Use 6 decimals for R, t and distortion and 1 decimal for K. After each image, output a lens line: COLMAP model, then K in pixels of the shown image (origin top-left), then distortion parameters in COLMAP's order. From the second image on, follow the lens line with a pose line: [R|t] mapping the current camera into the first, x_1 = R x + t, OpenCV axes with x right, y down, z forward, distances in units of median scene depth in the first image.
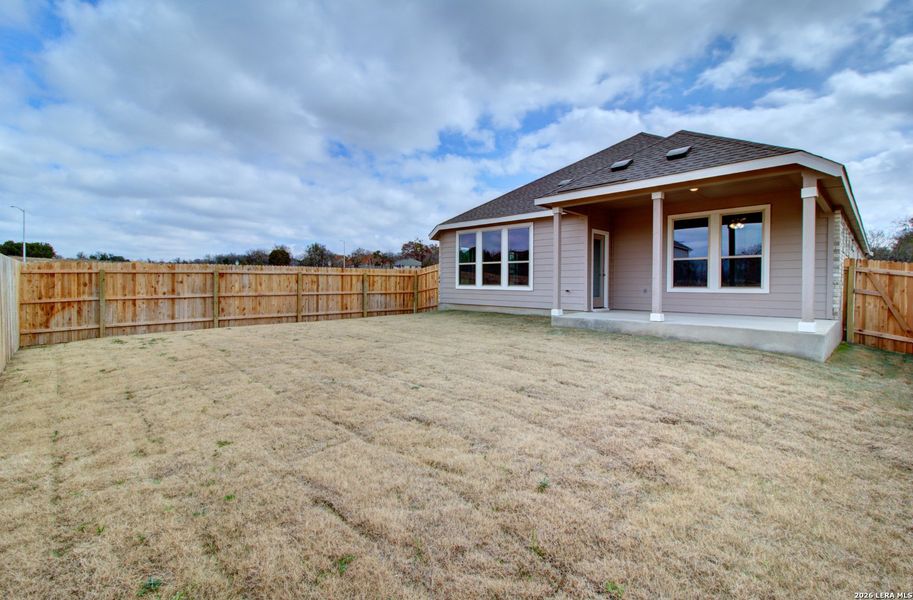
lens RADIAL K [[419.5, 0, 456.1], [0, 419.5, 289.5], [0, 0, 1]] dist [-0.001655, 0.000383]
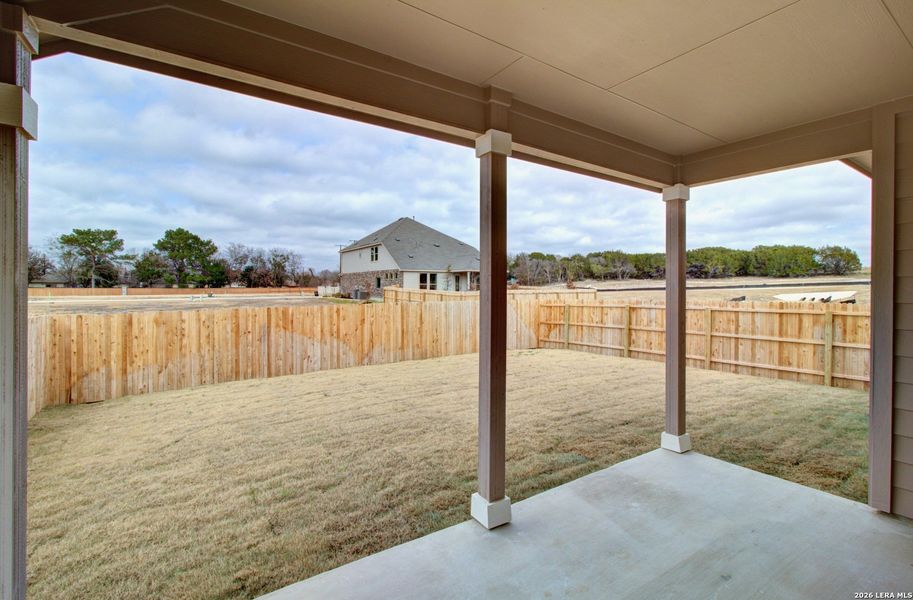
lens RADIAL K [[419.5, 0, 456.1], [0, 419.5, 289.5], [0, 0, 1]] dist [-0.001655, 0.000383]
pose [[-0.189130, -0.053538, -0.980492, 0.592242], [-0.076250, 0.996298, -0.039693, -0.007121], [0.978987, 0.067256, -0.192512, 0.741736]]
